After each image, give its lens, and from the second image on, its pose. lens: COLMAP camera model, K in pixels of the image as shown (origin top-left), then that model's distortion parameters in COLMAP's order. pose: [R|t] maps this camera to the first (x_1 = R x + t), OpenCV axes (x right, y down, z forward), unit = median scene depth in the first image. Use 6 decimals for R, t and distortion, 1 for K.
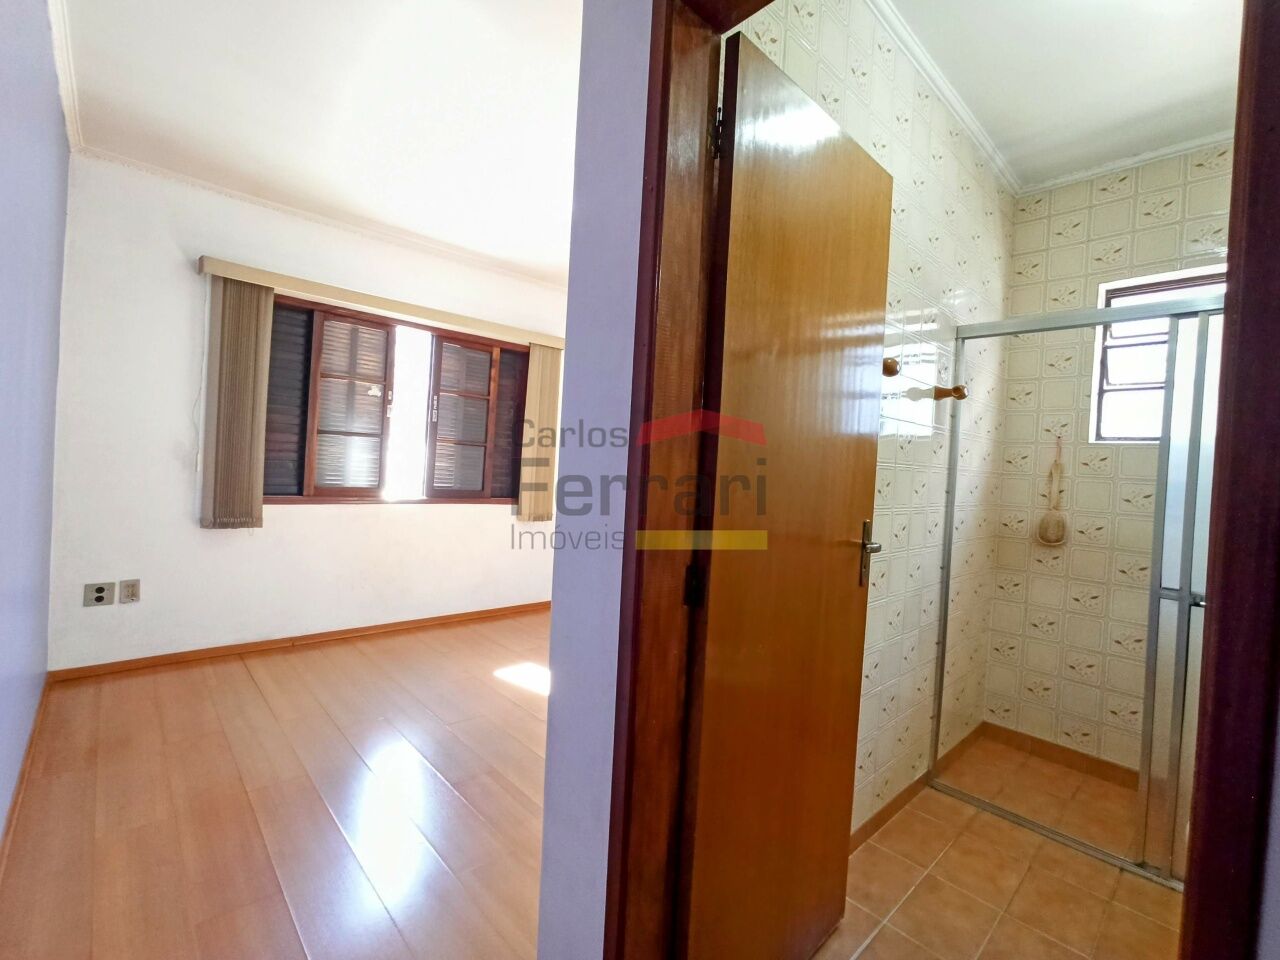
lens RADIAL K [[582.1, 0, 641.8], [0, 582.1, 472.2], [0, 0, 1]] dist [-0.058647, 0.034395]
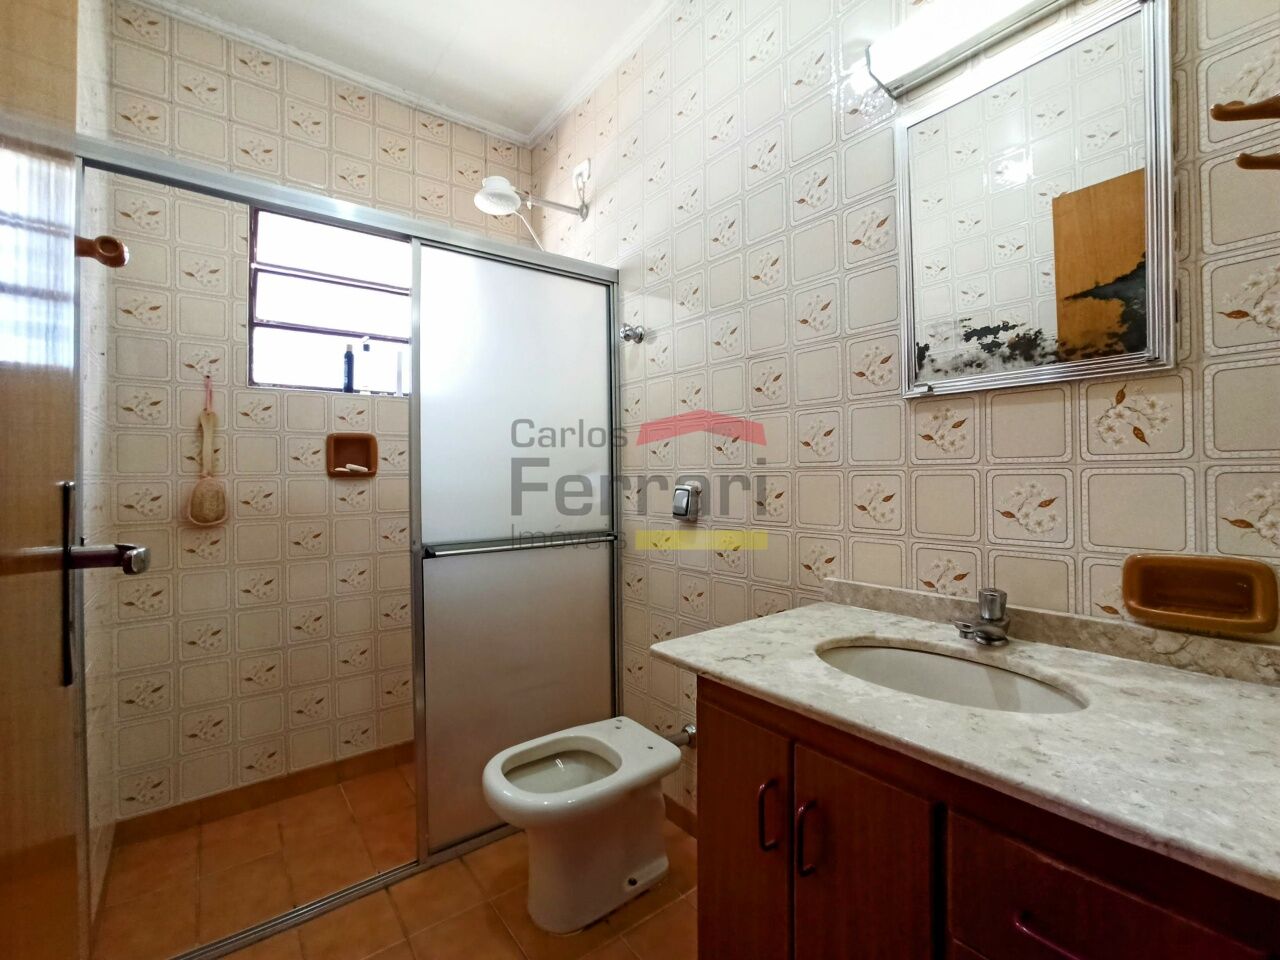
lens RADIAL K [[582.1, 0, 641.8], [0, 582.1, 472.2], [0, 0, 1]] dist [-0.058647, 0.034395]
pose [[0.099684, -0.051303, 0.993696, 0.060150], [0.032613, 0.998302, 0.048269, 0.043545], [-0.994484, 0.027596, 0.101188, 0.382116]]
